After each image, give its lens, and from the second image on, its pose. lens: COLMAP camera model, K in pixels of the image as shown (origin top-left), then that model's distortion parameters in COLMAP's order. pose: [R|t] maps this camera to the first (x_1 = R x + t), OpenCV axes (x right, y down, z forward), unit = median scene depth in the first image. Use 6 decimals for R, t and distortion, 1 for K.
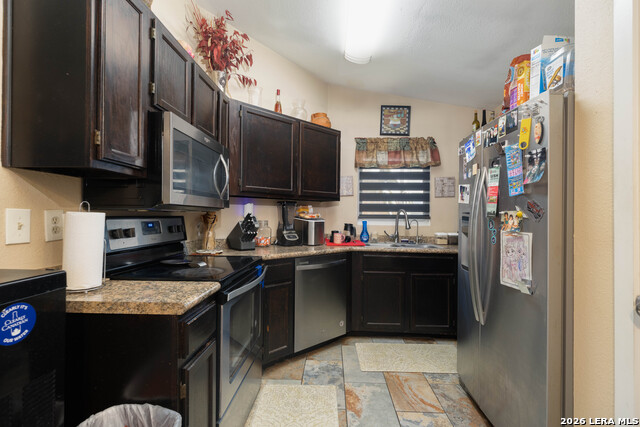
lens RADIAL K [[291.2, 0, 319.3], [0, 291.2, 214.6], [0, 0, 1]] dist [-0.006560, 0.001137]
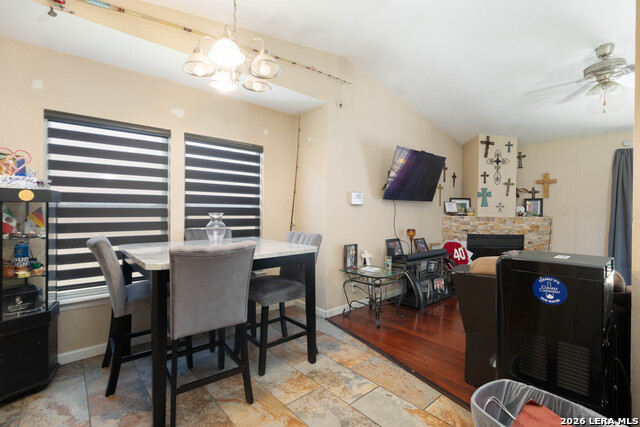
lens RADIAL K [[291.2, 0, 316.0], [0, 291.2, 212.8], [0, 0, 1]] dist [-0.006560, 0.001137]
pose [[-0.732557, -0.013826, -0.680566, 0.690580], [-0.017903, 0.999839, -0.001042, 0.016810], [0.680471, 0.011421, -0.732686, 0.995108]]
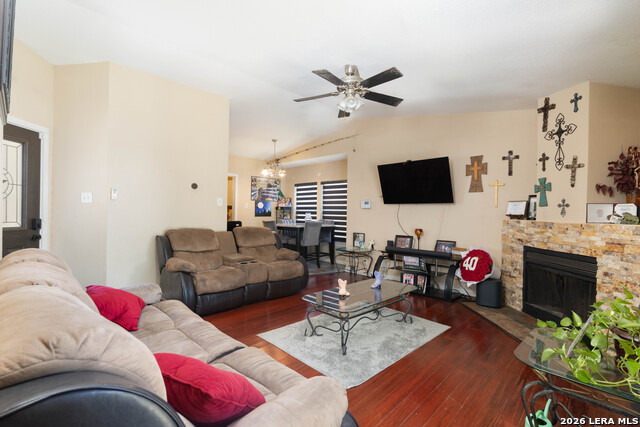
lens RADIAL K [[291.2, 0, 321.9], [0, 291.2, 215.1], [0, 0, 1]] dist [-0.006560, 0.001137]
pose [[-0.745596, -0.029705, 0.665736, -3.500512], [-0.023667, 0.999556, 0.018094, -0.030486], [-0.665978, -0.002265, -0.745968, 2.729924]]
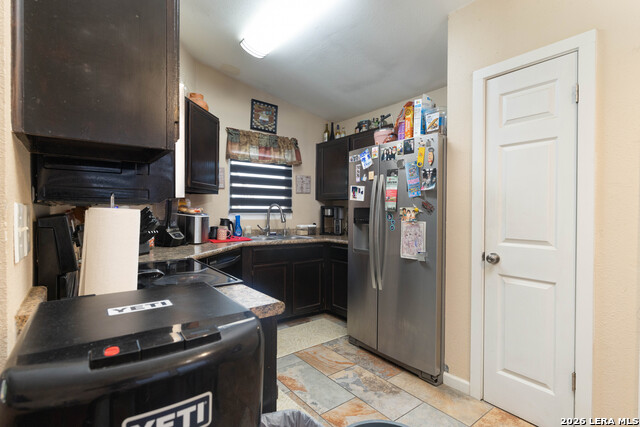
lens RADIAL K [[309.1, 0, 322.0], [0, 309.1, 214.1], [0, 0, 1]] dist [-0.012530, 0.000231]
pose [[0.765943, -0.011245, 0.642810, -0.371629], [-0.002246, 0.999794, 0.020167, -0.005019], [-0.642904, -0.016891, 0.765760, 0.043511]]
